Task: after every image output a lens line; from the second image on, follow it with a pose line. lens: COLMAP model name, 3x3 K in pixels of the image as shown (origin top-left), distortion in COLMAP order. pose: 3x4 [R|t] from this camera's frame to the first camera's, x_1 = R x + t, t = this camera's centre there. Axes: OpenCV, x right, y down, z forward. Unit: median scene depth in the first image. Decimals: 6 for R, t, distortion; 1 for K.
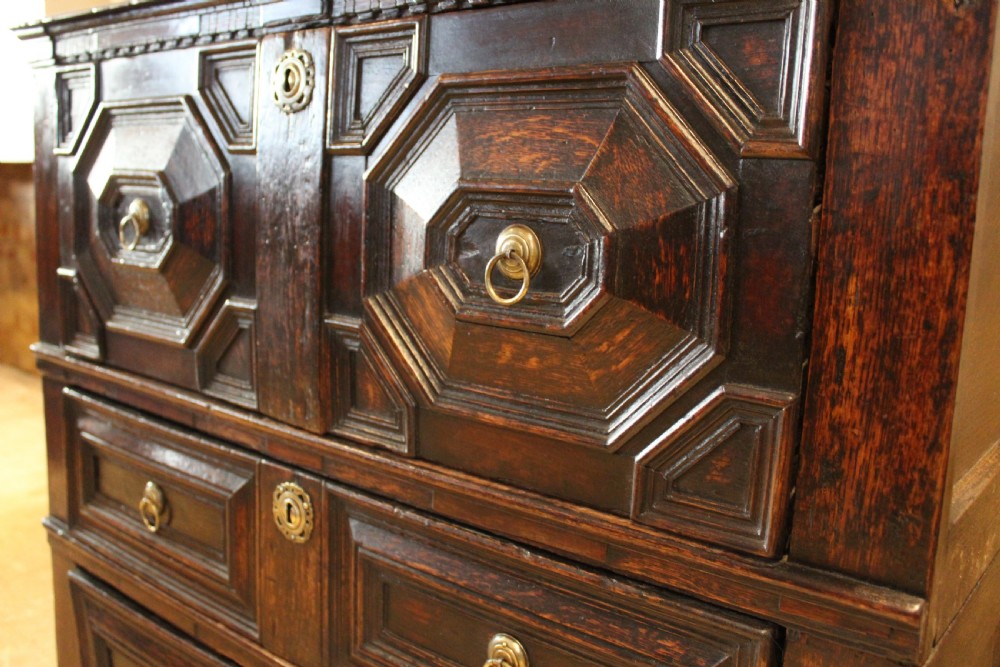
lens RADIAL K [[905.9, 0, 490.8], [0, 905.9, 332.3], [0, 0, 1]] dist [-0.136940, 0.119785]
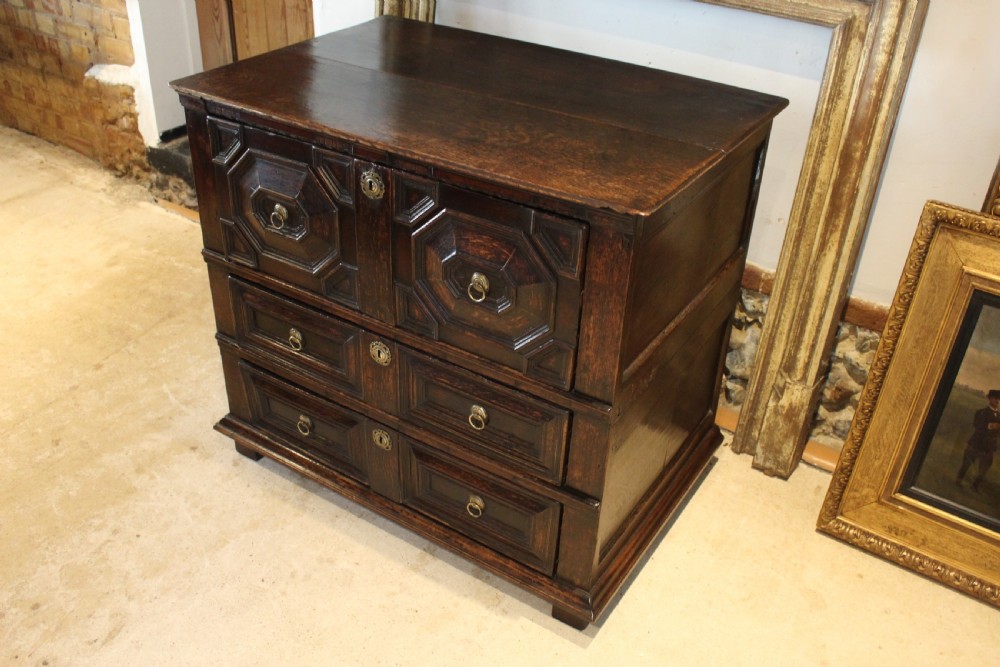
lens RADIAL K [[905.9, 0, 500.6], [0, 905.9, 332.3], [0, 0, 1]] dist [-0.136940, 0.119785]
pose [[0.993178, -0.063413, 0.097857, -0.183731], [0.018737, 0.915088, 0.402819, -1.045258], [-0.115092, -0.398237, 0.910034, -1.518566]]
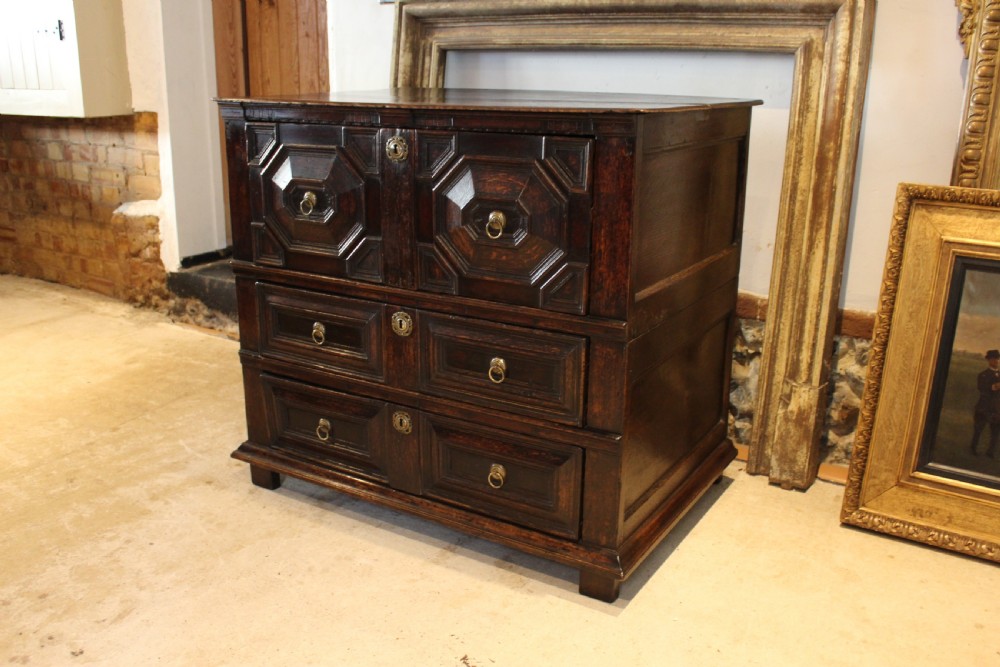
lens RADIAL K [[905.9, 0, 501.3], [0, 905.9, 336.3], [0, 0, 1]] dist [-0.136940, 0.119785]
pose [[0.990341, -0.066481, 0.121673, -0.339868], [0.049171, 0.988913, 0.140116, -0.128282], [-0.129639, -0.132780, 0.982631, -1.927222]]
